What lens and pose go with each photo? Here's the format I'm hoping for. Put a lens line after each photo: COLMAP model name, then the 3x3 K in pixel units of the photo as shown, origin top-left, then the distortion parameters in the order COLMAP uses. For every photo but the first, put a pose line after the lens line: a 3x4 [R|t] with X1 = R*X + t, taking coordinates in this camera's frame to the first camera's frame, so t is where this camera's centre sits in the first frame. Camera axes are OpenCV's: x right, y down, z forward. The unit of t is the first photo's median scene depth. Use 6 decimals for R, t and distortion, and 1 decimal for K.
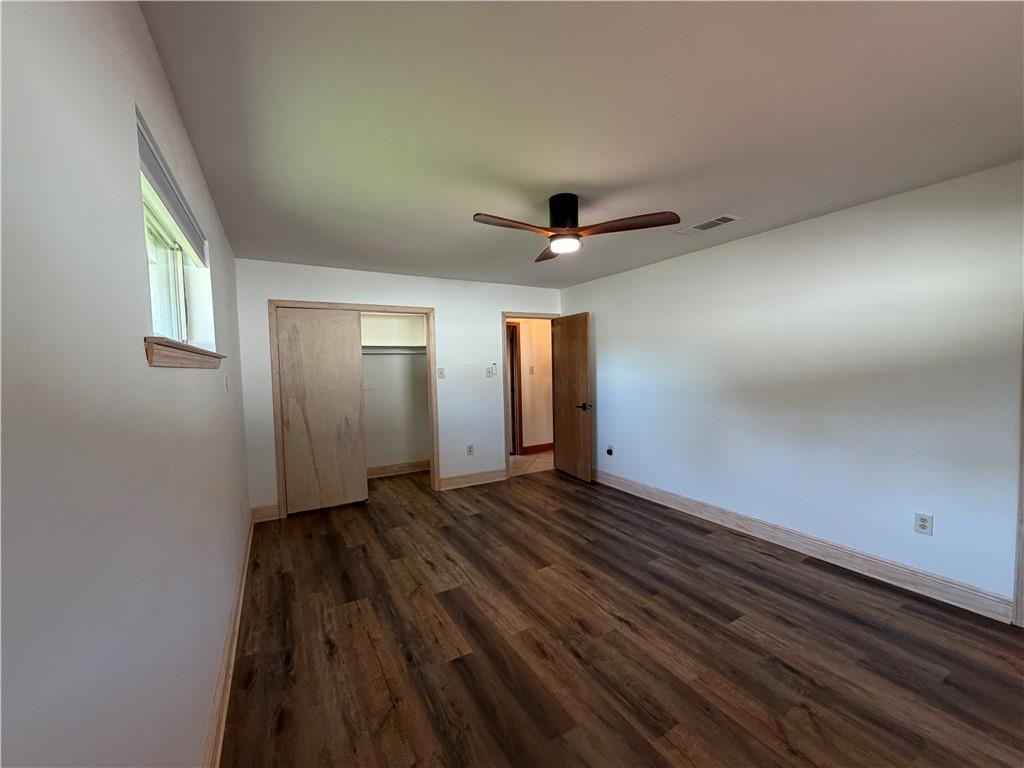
lens RADIAL K [[426.9, 0, 512.0], [0, 426.9, 384.0], [0, 0, 1]] dist [-0.000620, -0.000090]
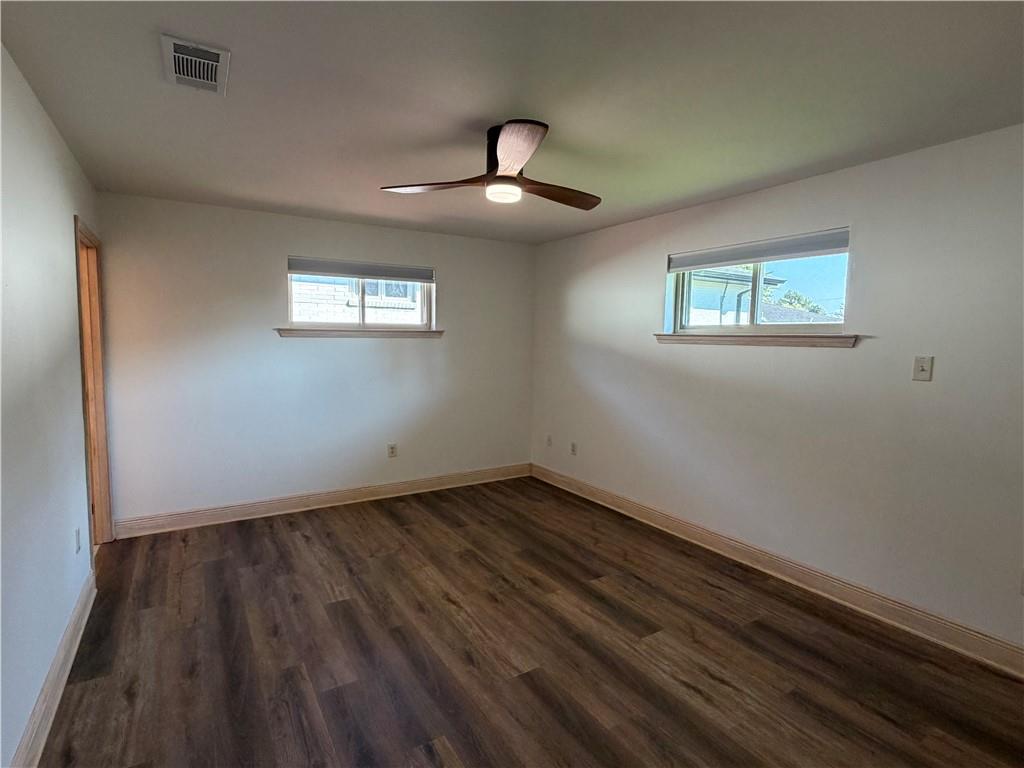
lens RADIAL K [[528.5, 0, 512.0], [0, 528.5, 384.0], [0, 0, 1]] dist [-0.001530, -0.000603]
pose [[-0.999534, 0.008768, -0.029254, 0.146789], [0.004840, 0.991272, 0.131741, -0.113725], [0.030153, 0.131538, -0.990852, 2.094109]]
